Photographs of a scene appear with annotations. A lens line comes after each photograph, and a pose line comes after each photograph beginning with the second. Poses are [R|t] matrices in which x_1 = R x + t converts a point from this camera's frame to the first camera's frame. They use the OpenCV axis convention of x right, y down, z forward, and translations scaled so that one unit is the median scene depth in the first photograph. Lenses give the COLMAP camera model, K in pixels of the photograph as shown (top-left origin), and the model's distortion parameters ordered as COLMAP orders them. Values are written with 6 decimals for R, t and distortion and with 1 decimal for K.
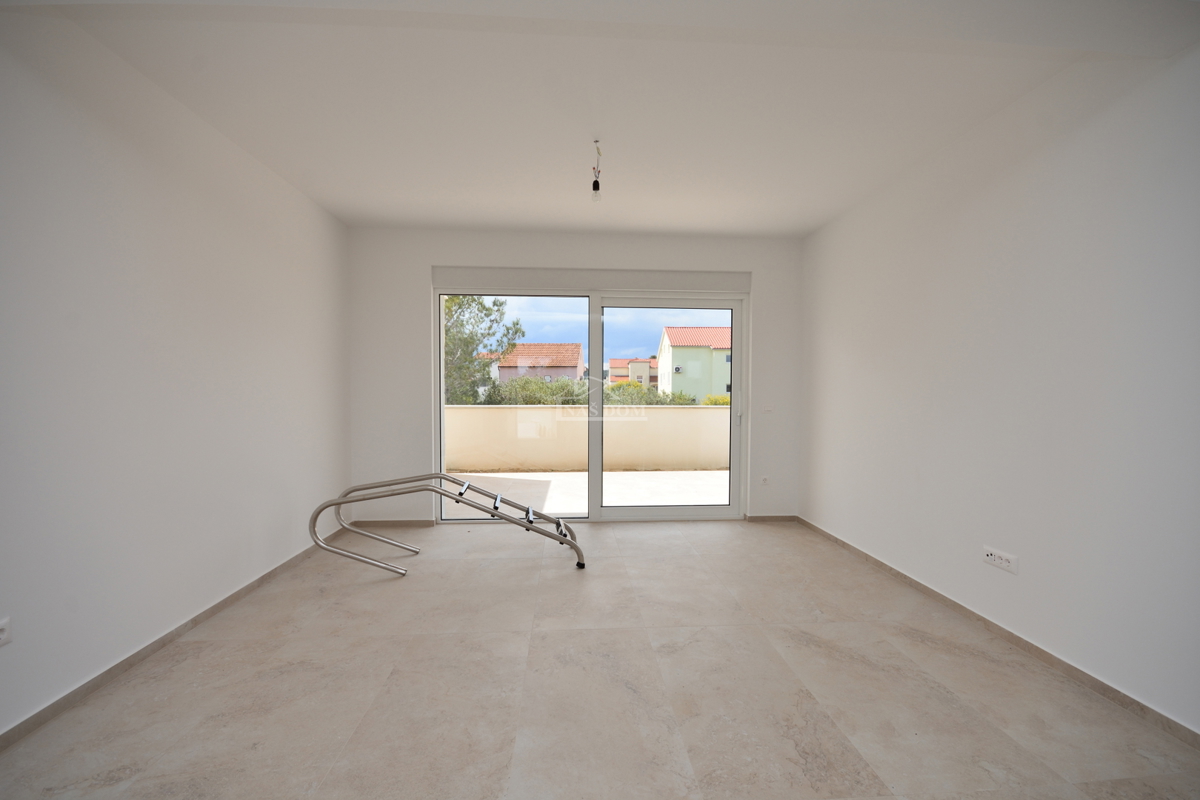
lens RADIAL K [[527.3, 0, 602.1], [0, 527.3, 411.2], [0, 0, 1]] dist [0.015673, -0.014512]
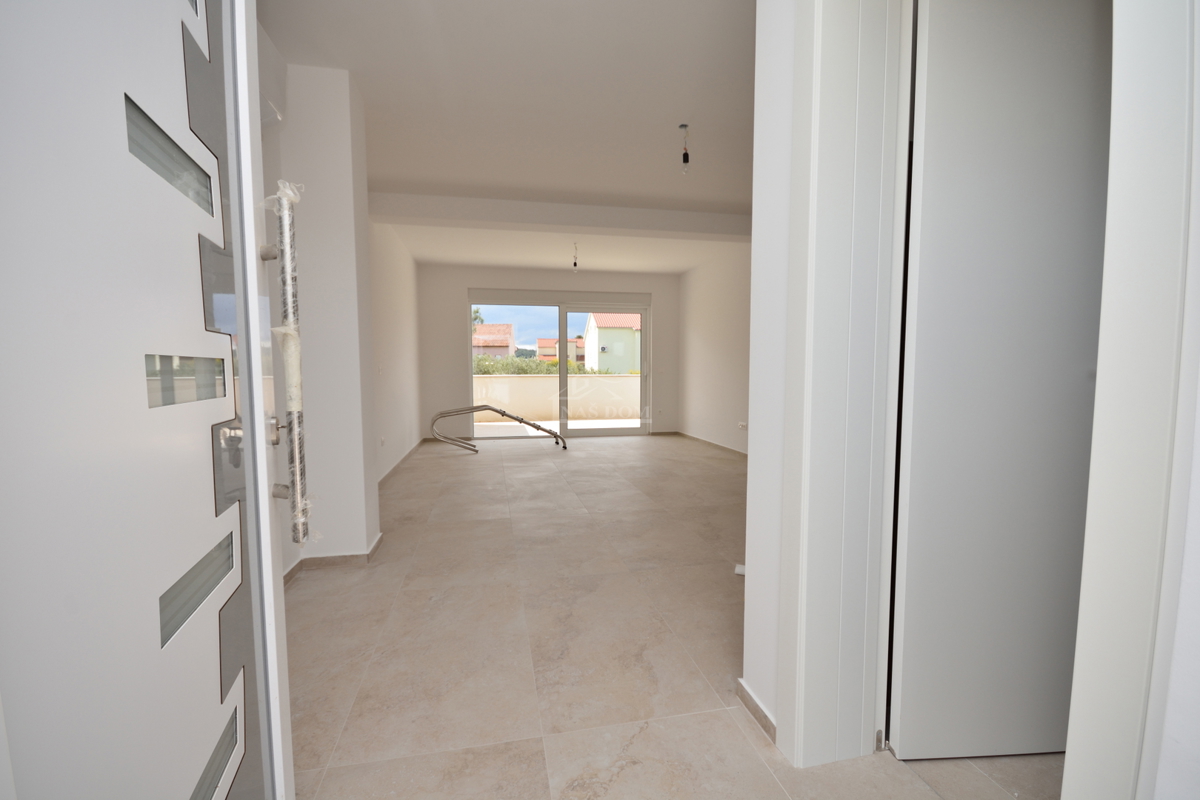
lens RADIAL K [[527.3, 0, 602.1], [0, 527.3, 411.2], [0, 0, 1]] dist [0.015673, -0.014512]
pose [[0.989916, -0.016420, 0.140704, -0.130285], [0.011012, 0.999173, 0.039129, 0.057094], [-0.141230, -0.037185, 0.989278, -0.713447]]
